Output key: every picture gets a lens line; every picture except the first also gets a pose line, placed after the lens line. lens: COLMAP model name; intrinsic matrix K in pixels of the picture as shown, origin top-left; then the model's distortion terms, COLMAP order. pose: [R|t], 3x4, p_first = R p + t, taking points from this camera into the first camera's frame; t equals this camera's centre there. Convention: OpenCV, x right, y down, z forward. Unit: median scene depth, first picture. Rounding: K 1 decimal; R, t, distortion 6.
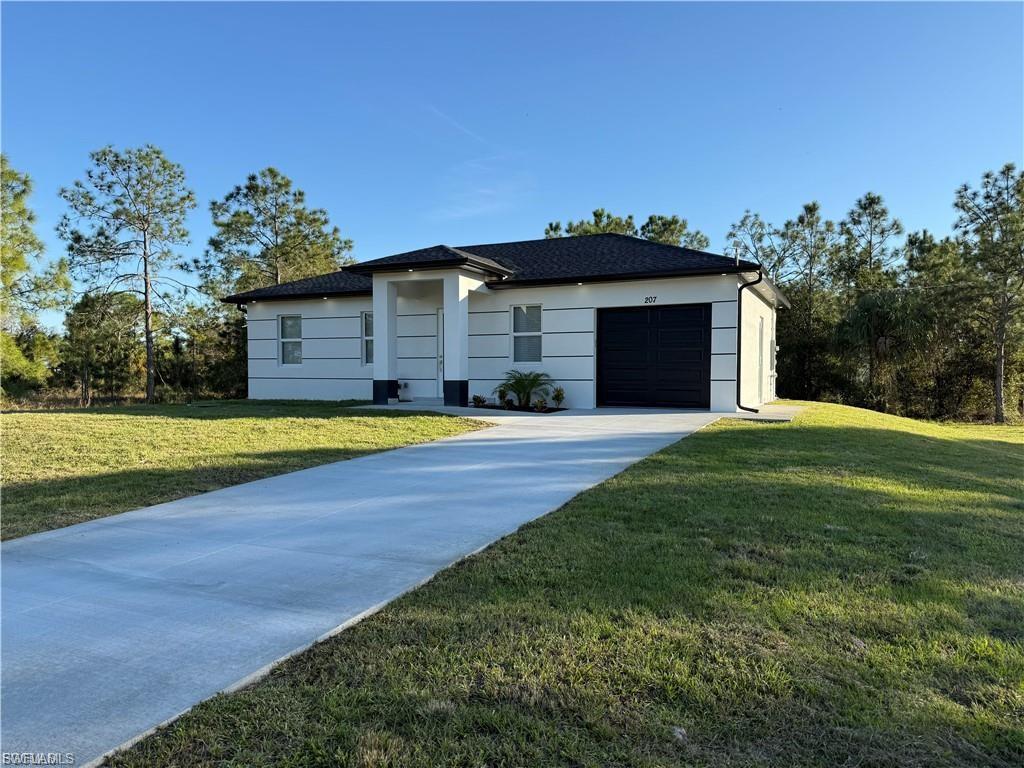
lens RADIAL K [[706.5, 0, 515.8], [0, 706.5, 386.6], [0, 0, 1]] dist [0.113344, -0.195011]
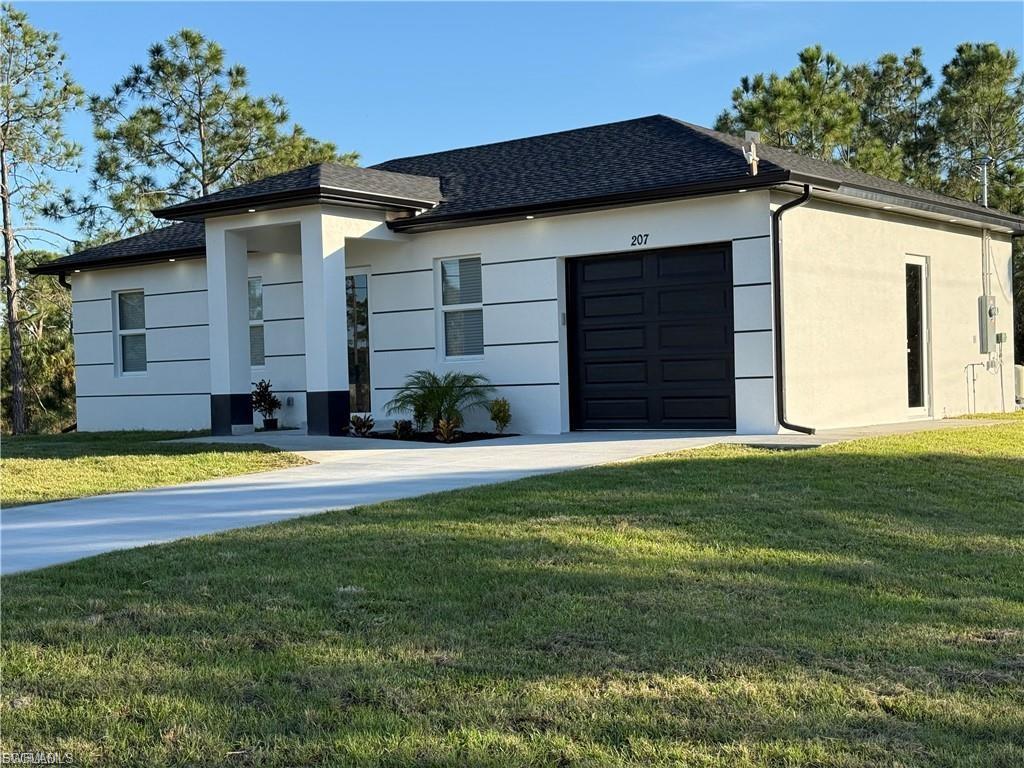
lens RADIAL K [[1398.4, 0, 512.0], [0, 1398.4, 384.0], [0, 0, 1]] dist [0.144135, 0.017772]
pose [[0.974489, -0.030356, -0.222374, 0.174871], [0.027705, 0.999503, -0.015035, 0.003650], [0.222720, 0.008490, 0.974845, -0.058866]]
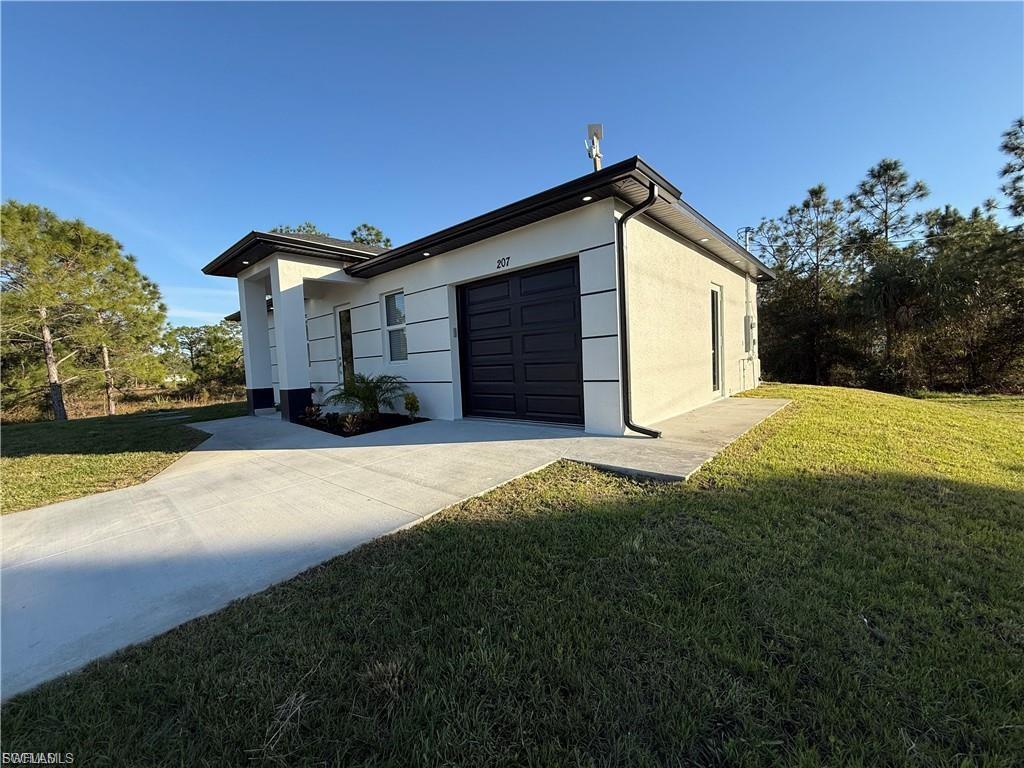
lens RADIAL K [[409.3, 0, 509.5], [0, 409.3, 383.1], [0, 0, 1]] dist [-0.001029, -0.000034]
pose [[0.959611, -0.033611, -0.279316, 0.156019], [0.045359, 0.998333, 0.035702, -0.011384], [0.277650, -0.046930, 0.959535, 0.325569]]
